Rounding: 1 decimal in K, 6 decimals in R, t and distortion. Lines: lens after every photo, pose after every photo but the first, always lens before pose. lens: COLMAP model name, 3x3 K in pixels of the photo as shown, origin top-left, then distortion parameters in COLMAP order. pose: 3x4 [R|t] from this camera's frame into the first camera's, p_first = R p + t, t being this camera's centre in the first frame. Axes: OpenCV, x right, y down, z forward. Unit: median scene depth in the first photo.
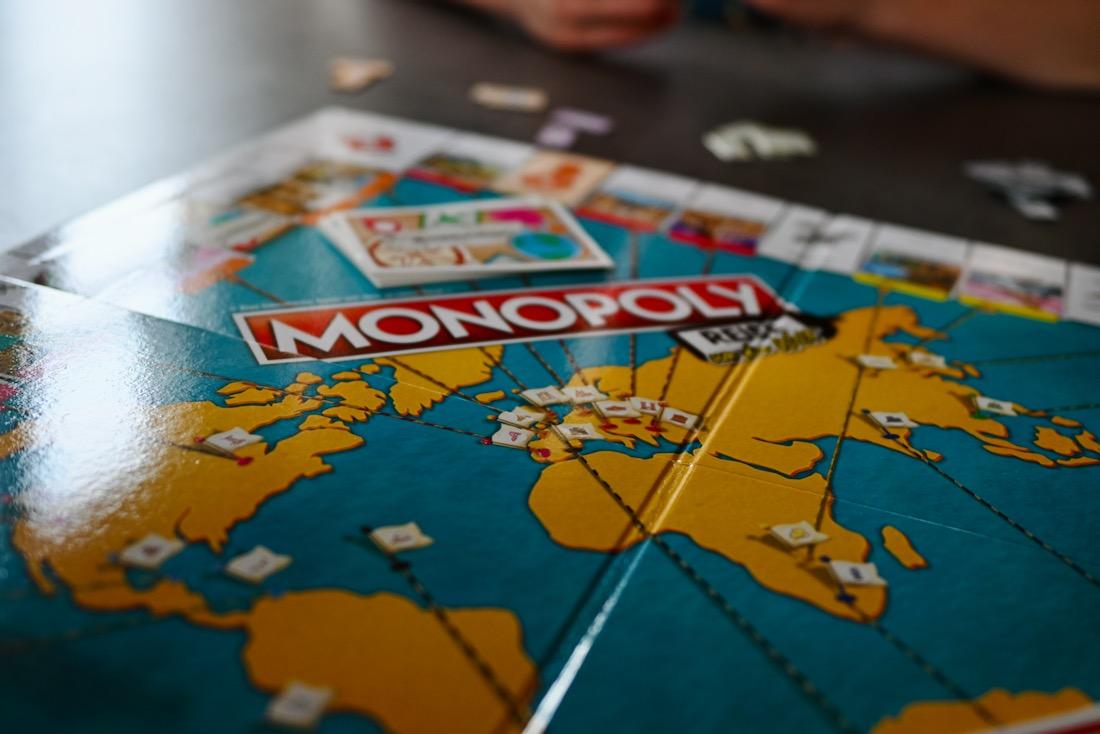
lens RADIAL K [[1304.0, 0, 550.0], [0, 1304.0, 367.0], [0, 0, 1]] dist [0.076971, -0.006796]
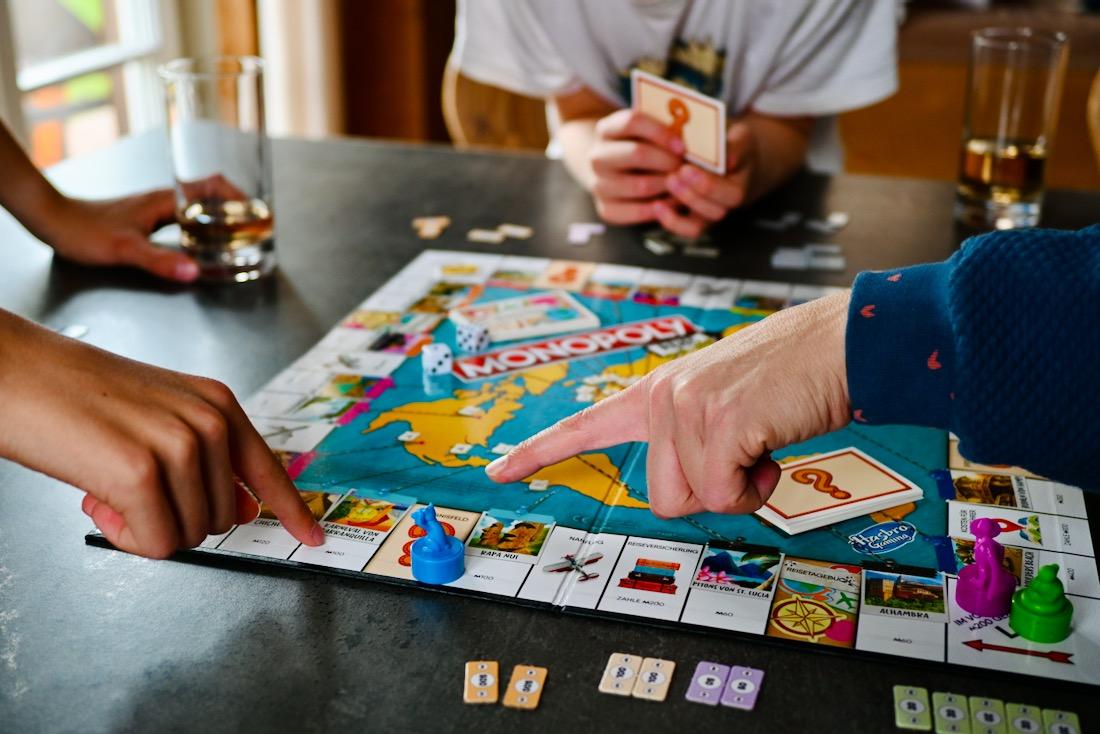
lens RADIAL K [[1351.7, 0, 550.0], [0, 1351.7, 367.0], [0, 0, 1]] dist [0.092533, -1.148239]
pose [[0.990649, -0.124492, 0.055829, -0.205024], [0.127382, 0.990511, -0.051594, 0.110613], [-0.048876, 0.058223, 0.997106, -1.293920]]
